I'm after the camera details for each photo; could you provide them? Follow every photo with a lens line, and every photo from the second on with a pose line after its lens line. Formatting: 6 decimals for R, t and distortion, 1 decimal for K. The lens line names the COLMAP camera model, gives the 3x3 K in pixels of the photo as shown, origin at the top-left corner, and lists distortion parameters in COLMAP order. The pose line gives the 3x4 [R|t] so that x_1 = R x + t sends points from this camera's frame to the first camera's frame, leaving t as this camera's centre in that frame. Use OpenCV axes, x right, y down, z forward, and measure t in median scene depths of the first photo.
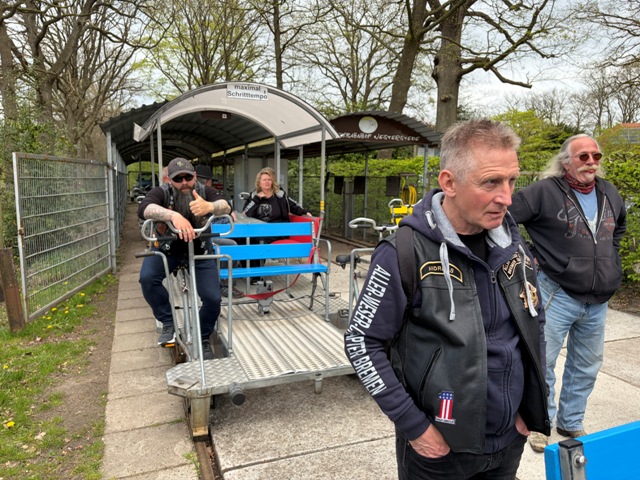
lens RADIAL K [[499.8, 0, 320.0], [0, 499.8, 240.0], [0, 0, 1]] dist [0.067911, 0.001135]
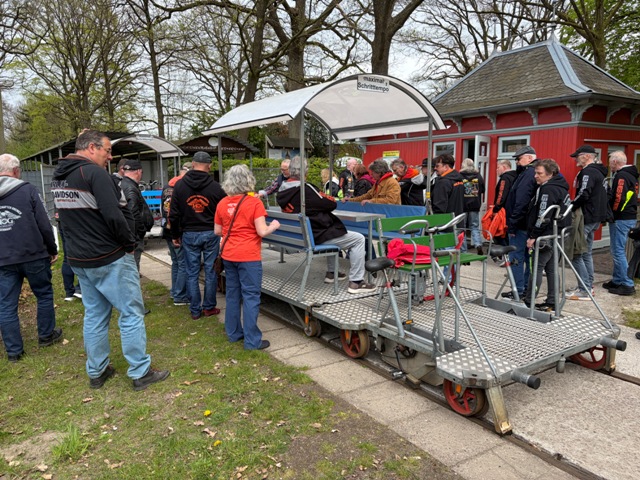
lens RADIAL K [[495.5, 0, 320.0], [0, 495.5, 240.0], [0, 0, 1]] dist [0.025278, 0.000221]
pose [[0.974560, -0.053012, 0.217766, 0.011135], [0.049792, 0.998554, 0.020248, 0.016780], [-0.218525, -0.008890, 0.975791, -0.132776]]
